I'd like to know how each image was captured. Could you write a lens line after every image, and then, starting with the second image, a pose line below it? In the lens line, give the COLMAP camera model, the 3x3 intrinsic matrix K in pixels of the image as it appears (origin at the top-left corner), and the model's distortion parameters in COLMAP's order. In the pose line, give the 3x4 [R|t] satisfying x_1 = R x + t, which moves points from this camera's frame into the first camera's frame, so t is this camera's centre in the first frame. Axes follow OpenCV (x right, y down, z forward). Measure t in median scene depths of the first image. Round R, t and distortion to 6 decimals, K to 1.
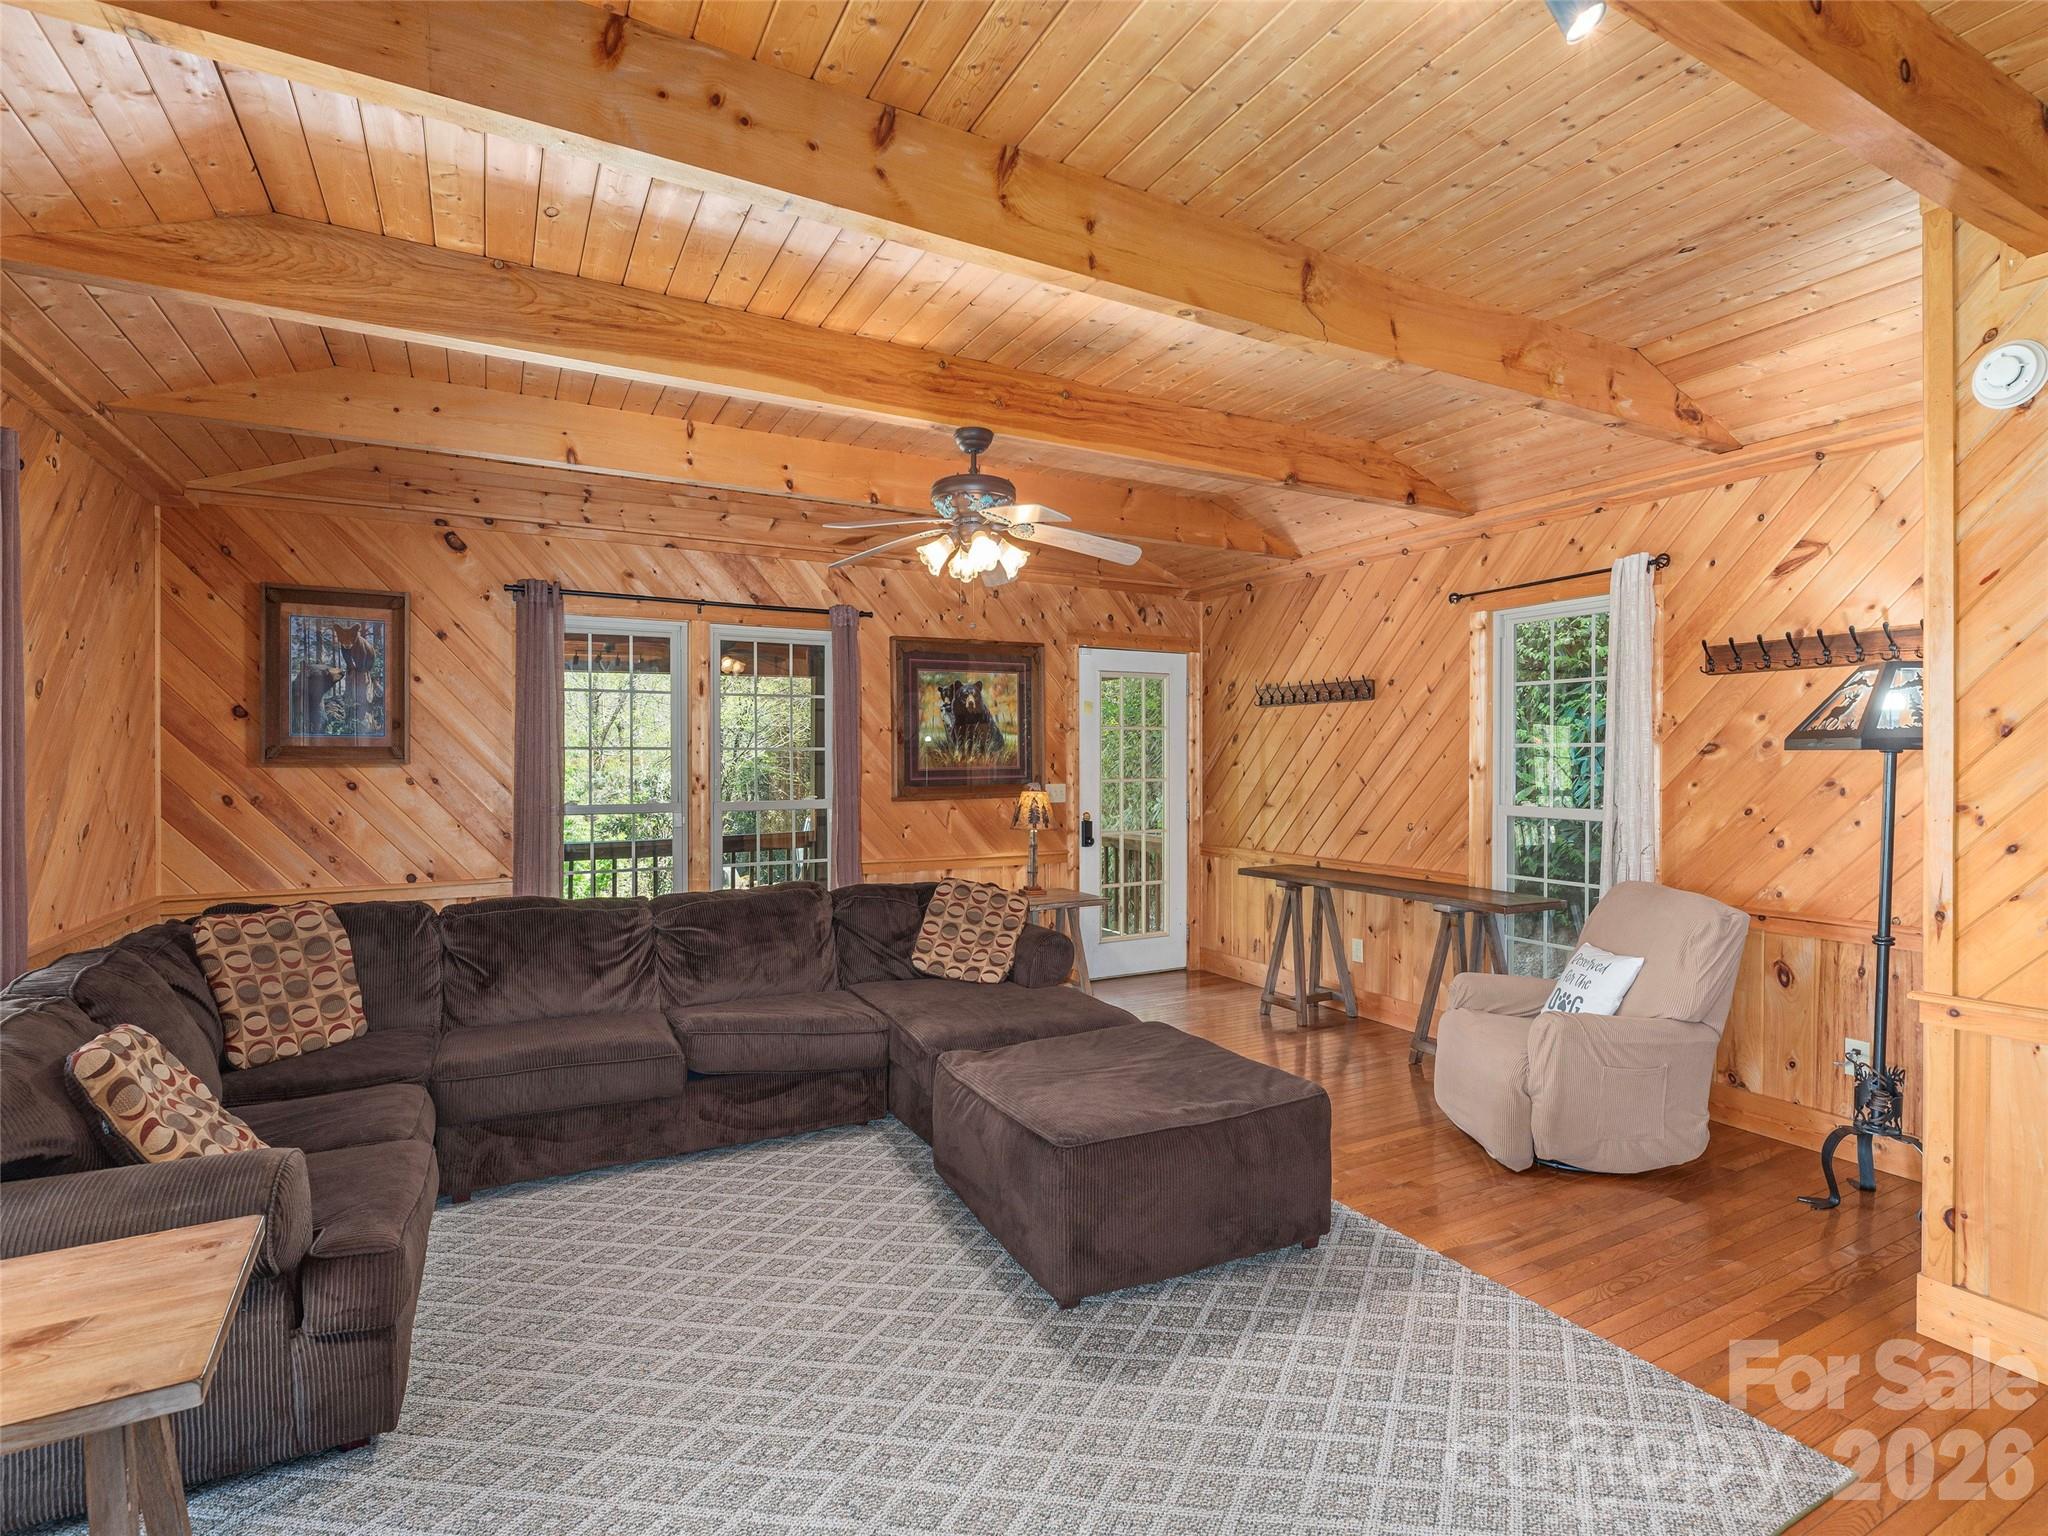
lens RADIAL K [[973.8, 0, 1029.7], [0, 973.8, 763.8], [0, 0, 1]] dist [0.005958, 0.000405]
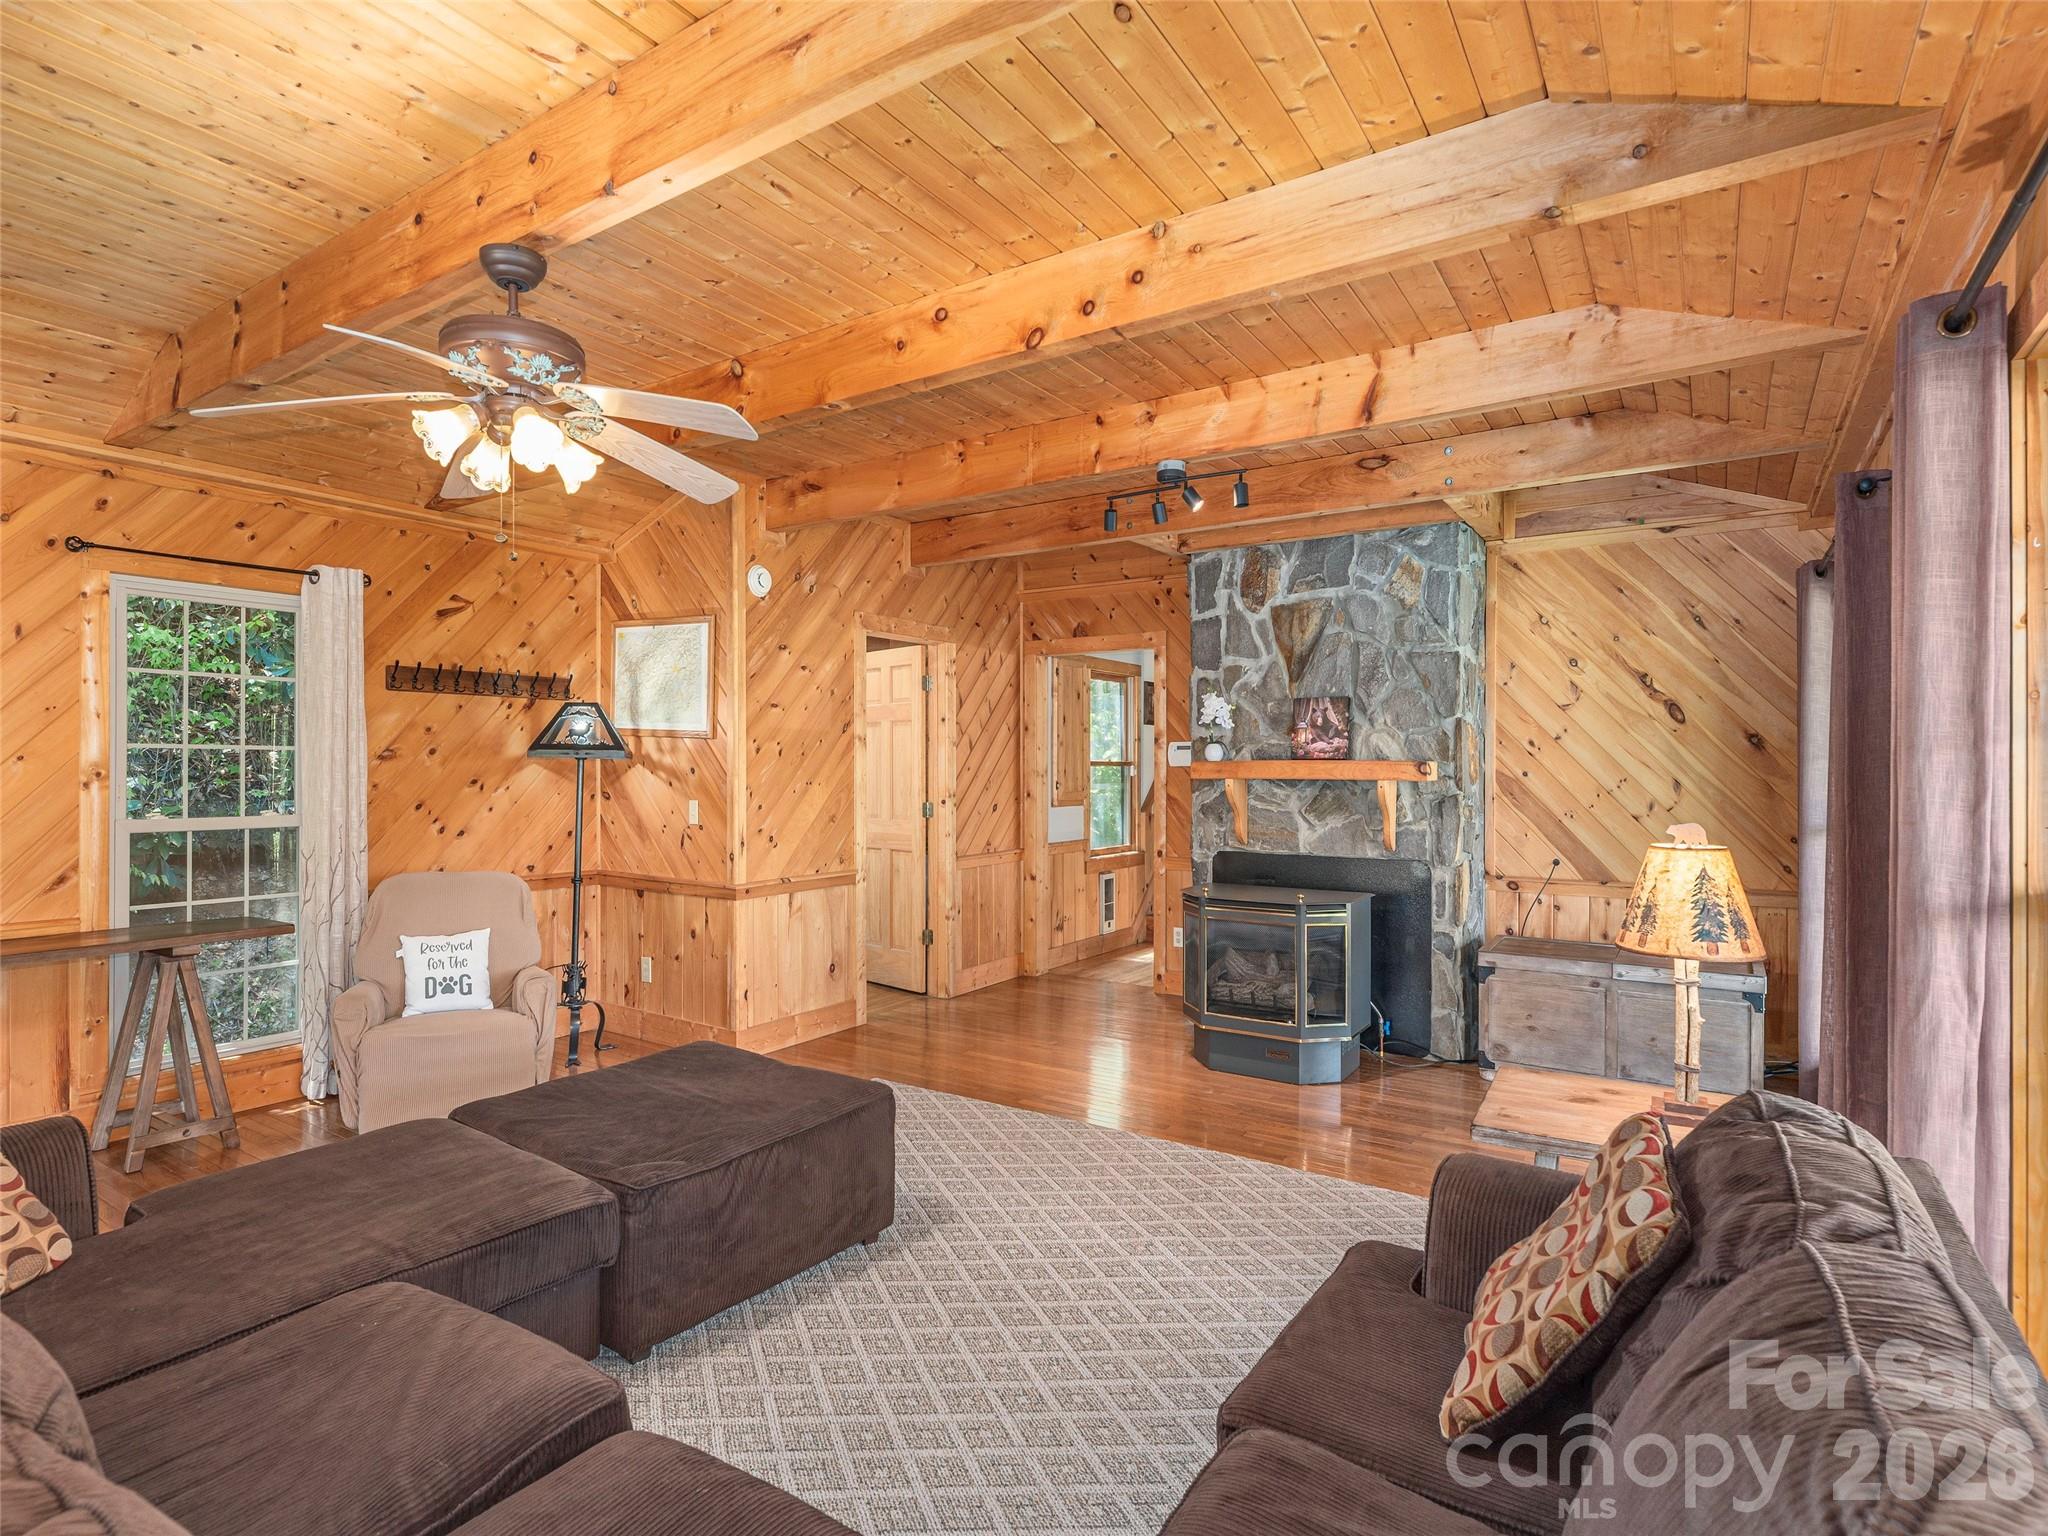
lens RADIAL K [[1050.2, 0, 1017.8], [0, 1050.2, 764.0], [0, 0, 1]] dist [-0.000640, -0.000223]
pose [[-0.480189, 0.010216, 0.877106, -0.819473], [0.008681, 0.999939, -0.006894, 0.012620], [-0.877122, 0.004304, -0.480248, 1.050042]]
